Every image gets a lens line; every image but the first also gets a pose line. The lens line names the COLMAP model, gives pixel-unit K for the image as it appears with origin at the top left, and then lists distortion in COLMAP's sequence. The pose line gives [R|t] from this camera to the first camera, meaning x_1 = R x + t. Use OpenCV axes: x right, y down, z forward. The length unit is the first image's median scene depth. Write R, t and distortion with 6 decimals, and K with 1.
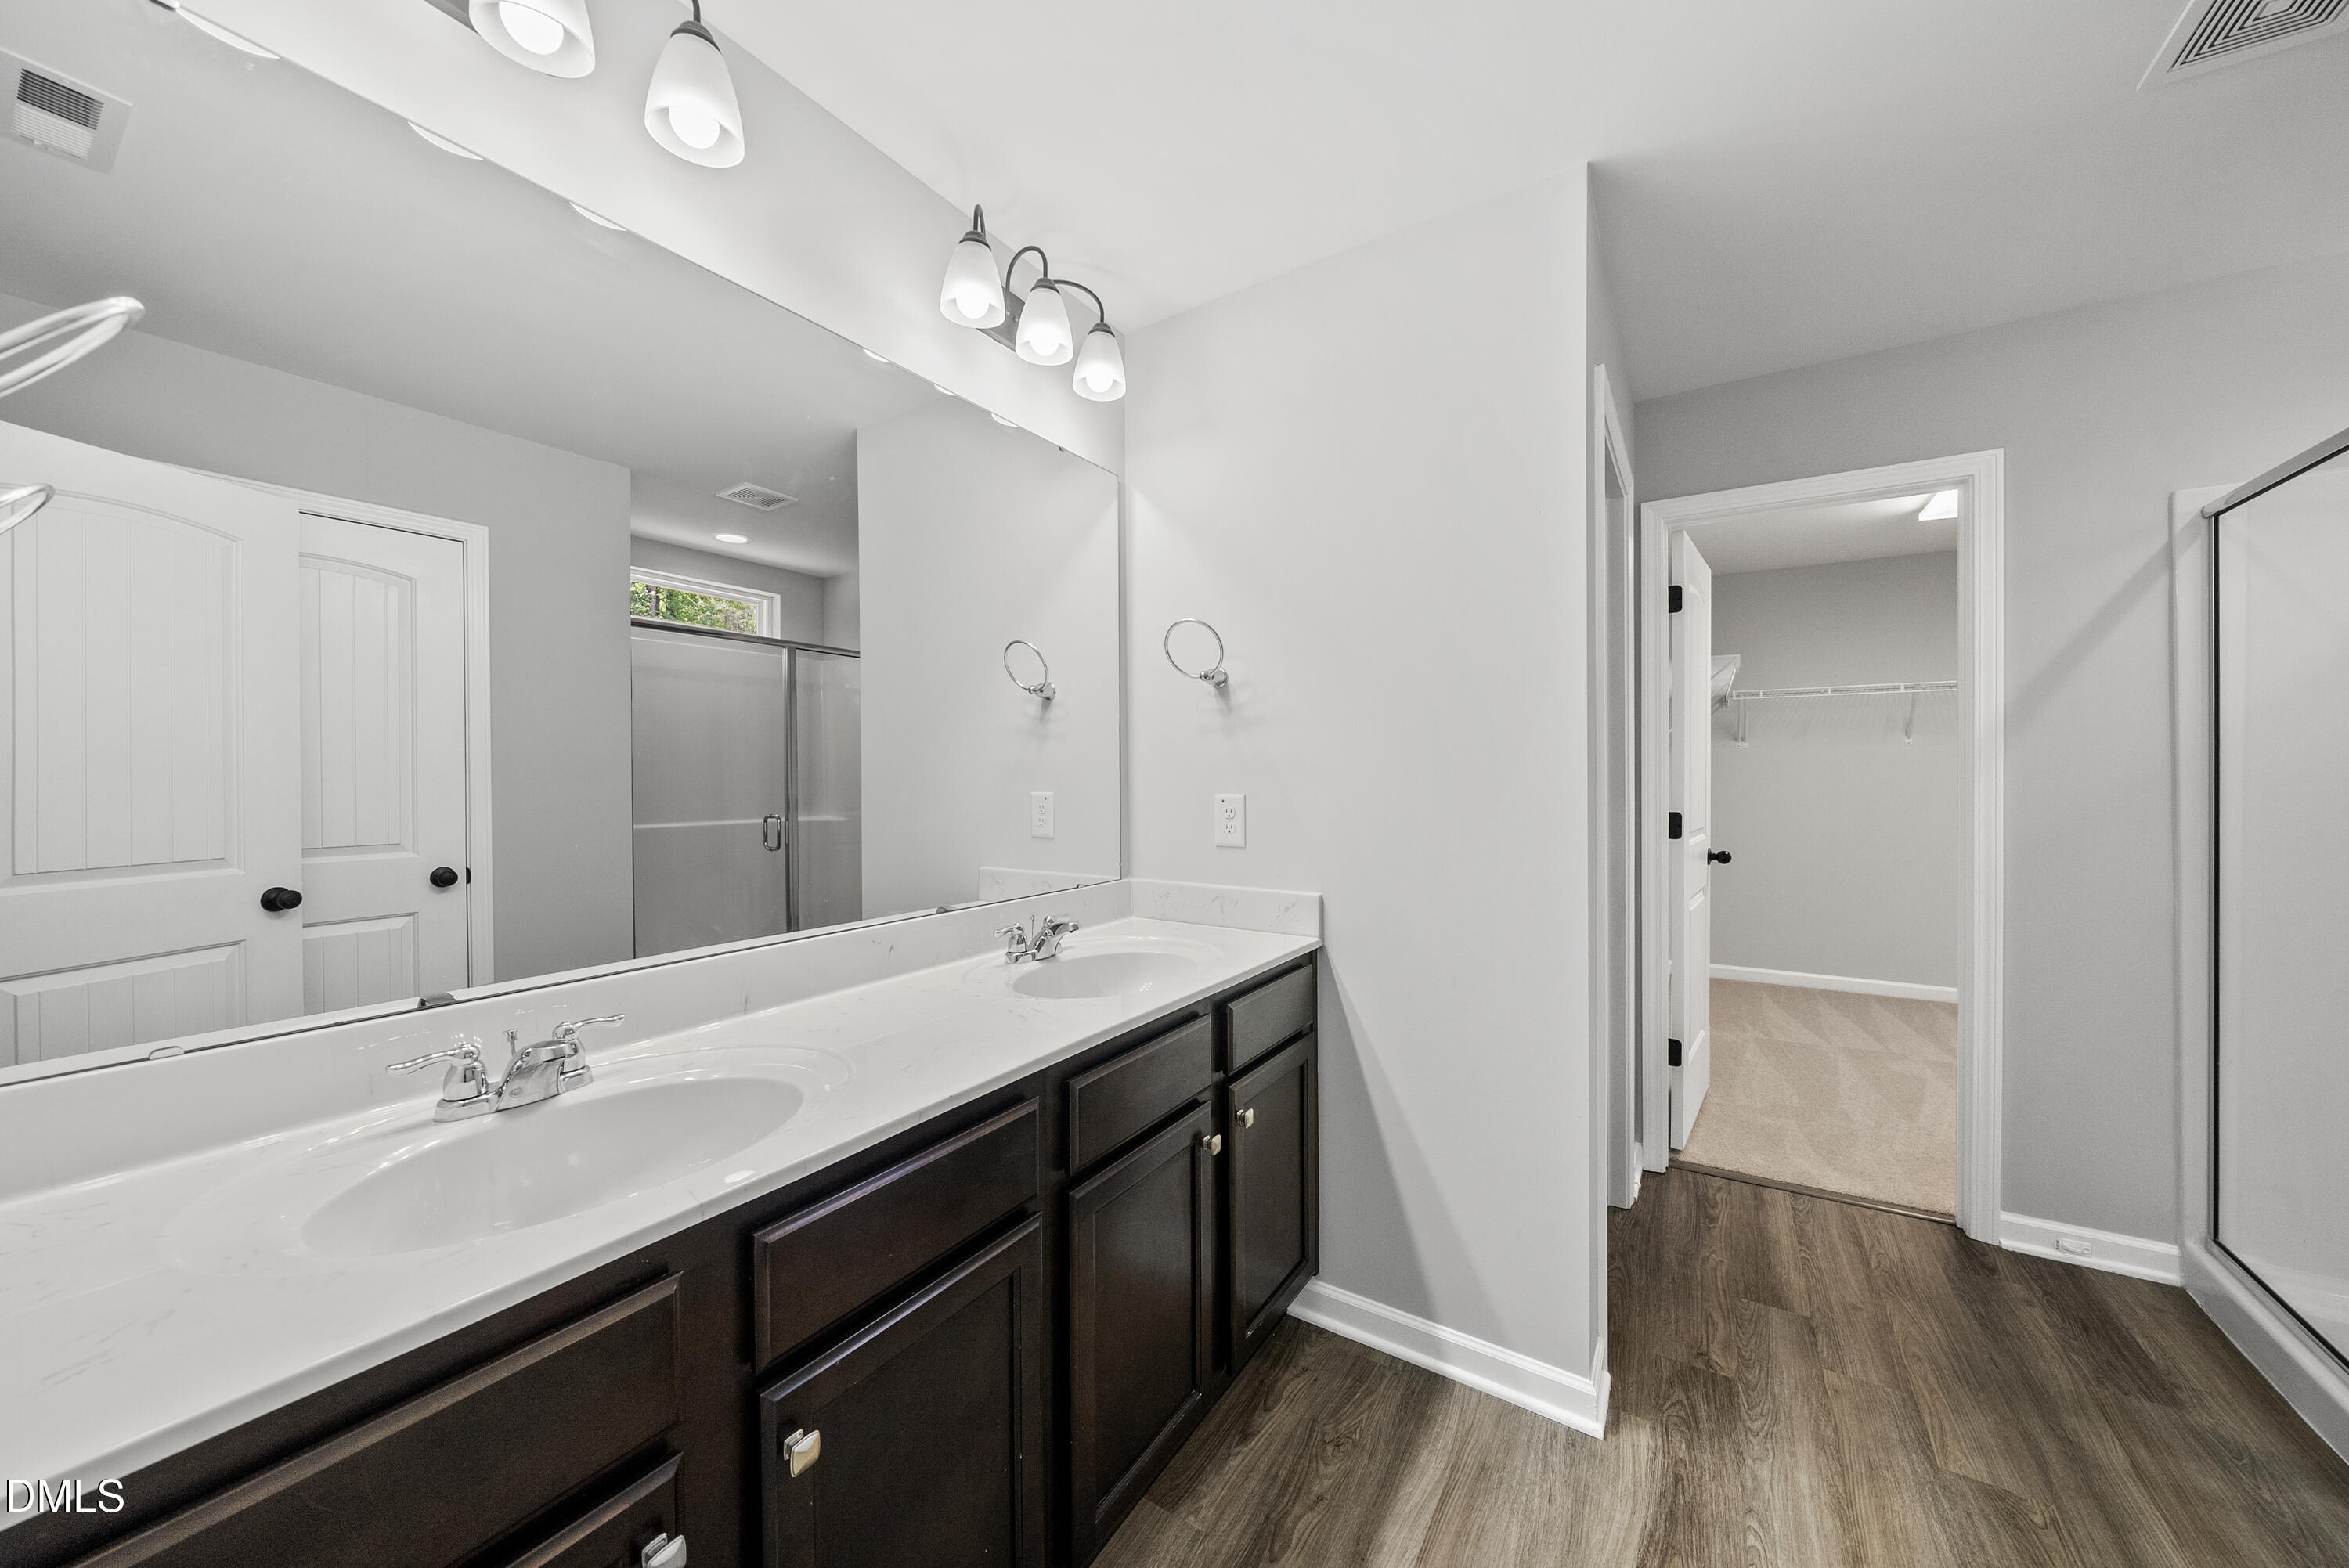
lens RADIAL K [[825.8, 0, 1171.3], [0, 825.8, 777.1], [0, 0, 1]] dist [-0.009338, 0.000750]
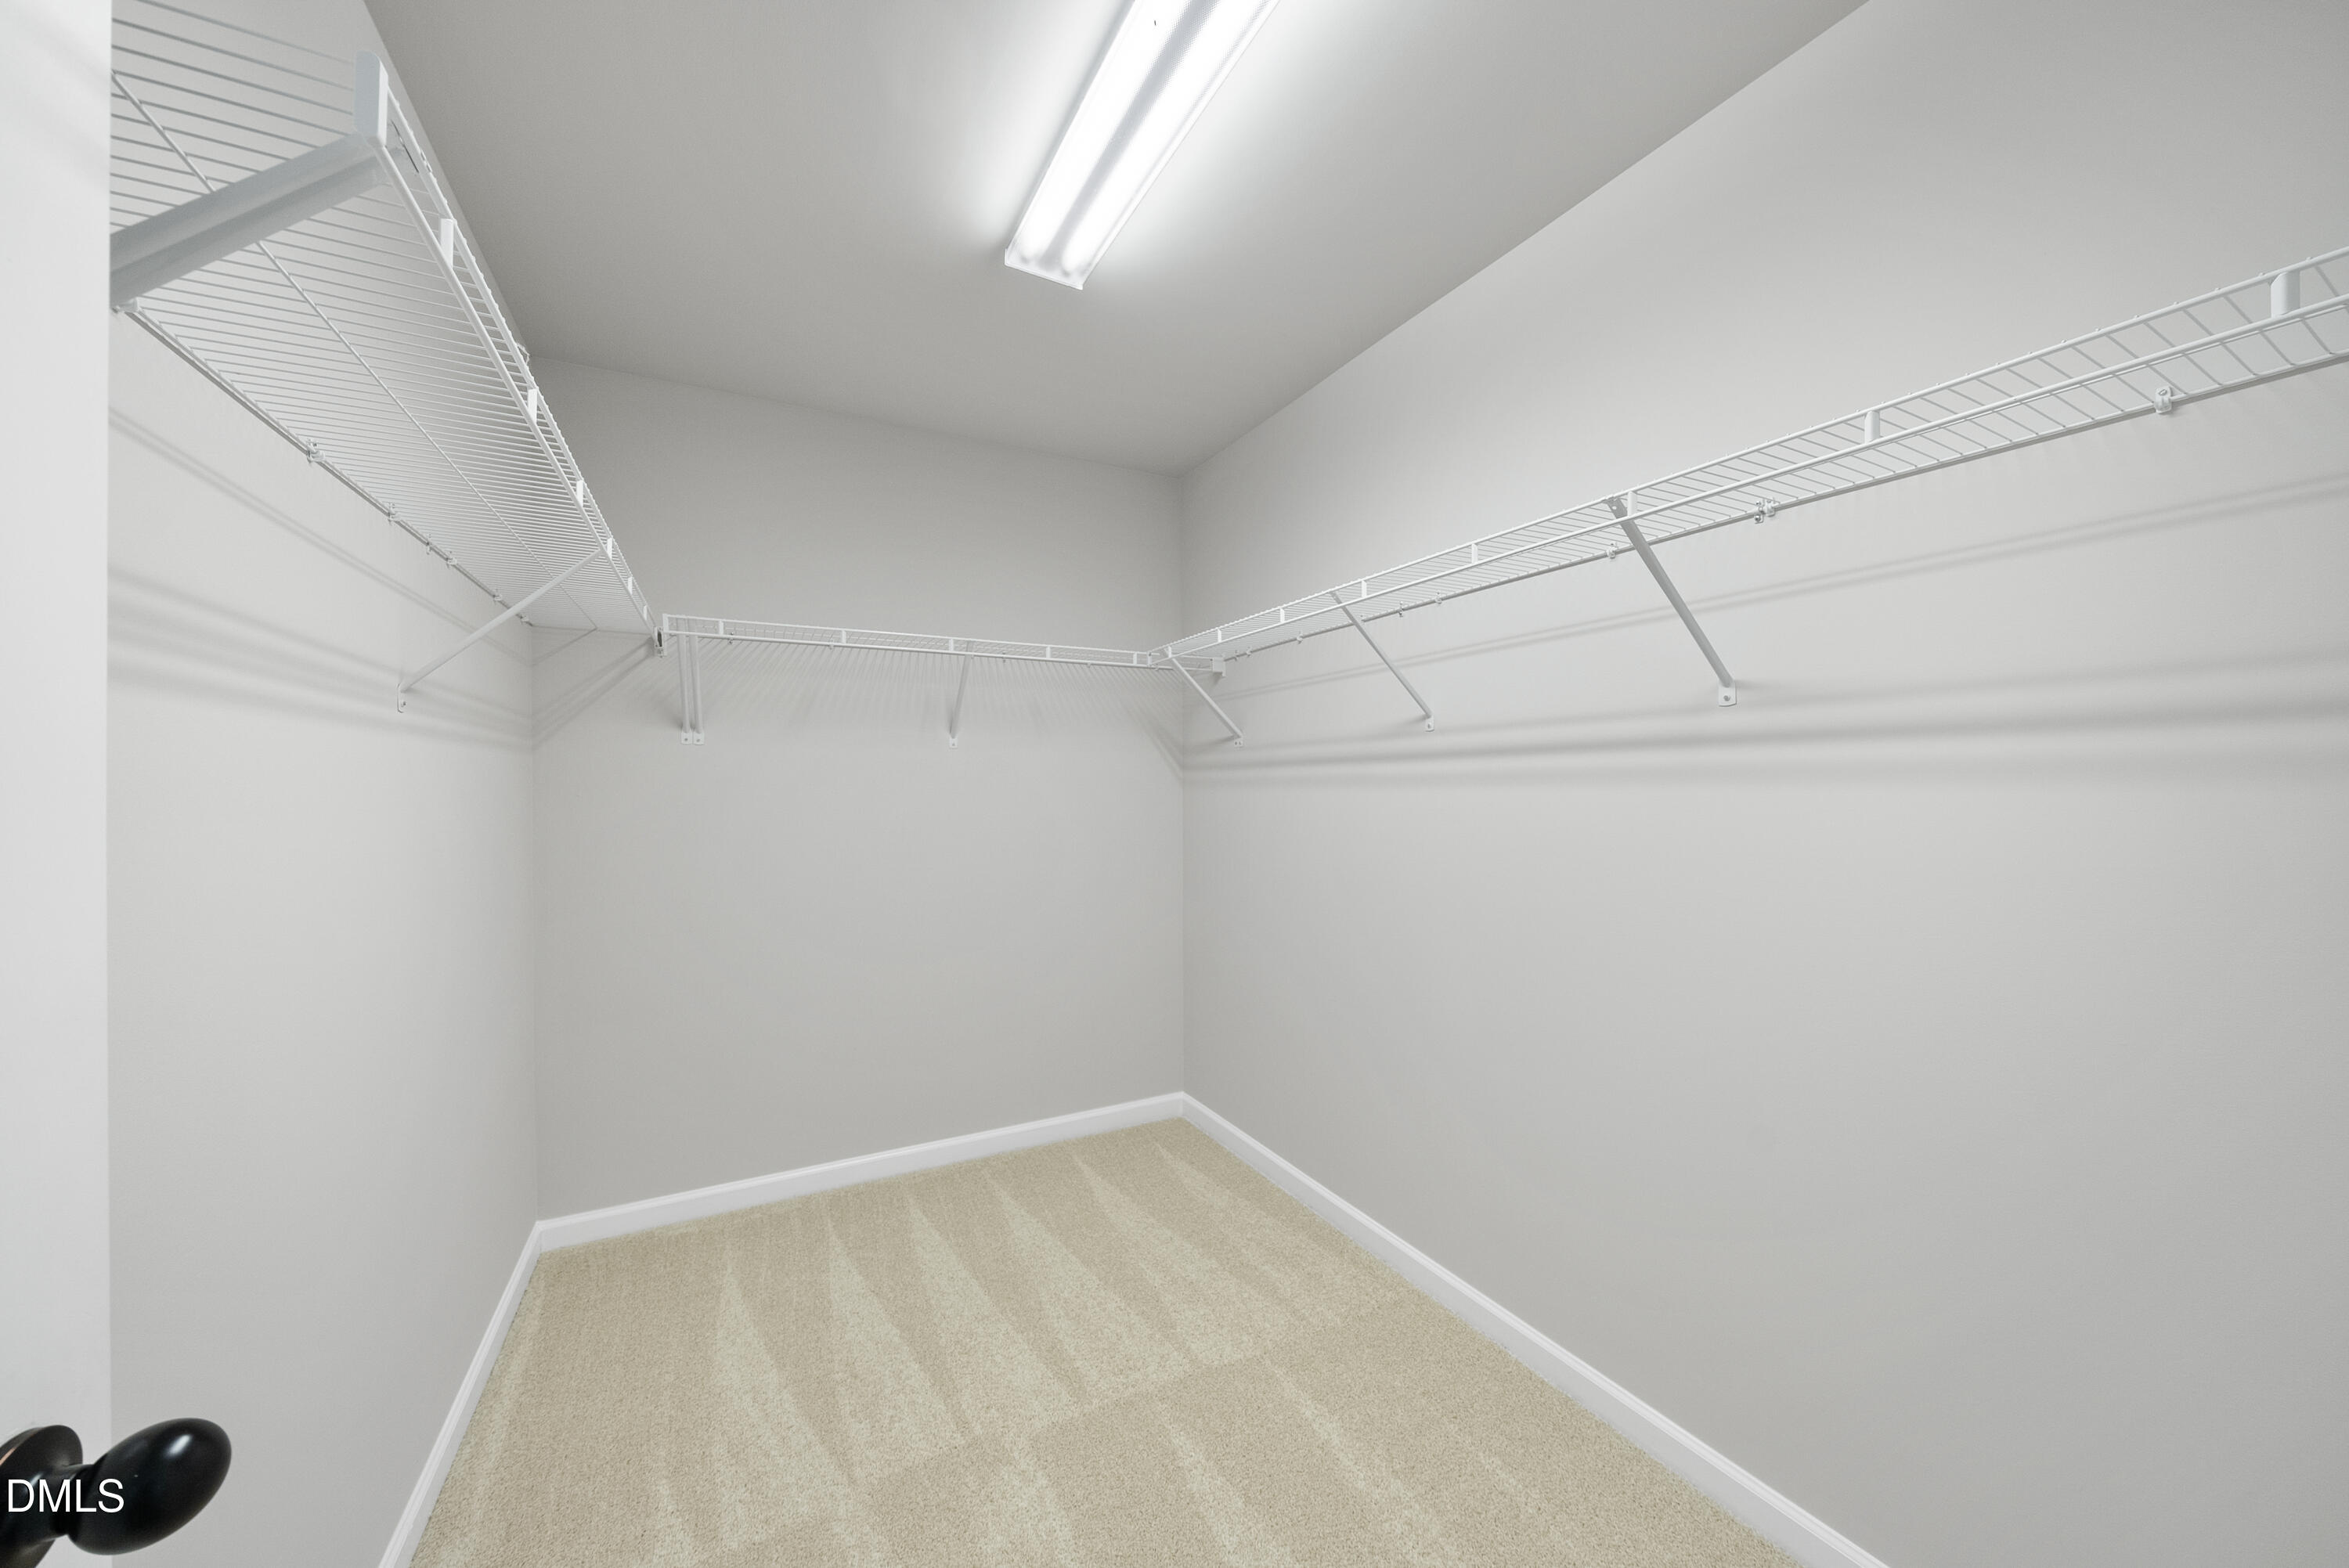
lens RADIAL K [[825.8, 0, 1166.9], [0, 825.8, 788.1], [0, 0, 1]] dist [-0.009338, 0.000750]
pose [[0.491664, -0.000079, 0.870785, 0.367595], [0.002428, 0.999996, -0.001281, -0.006788], [-0.870782, 0.002744, 0.491662, 0.463541]]
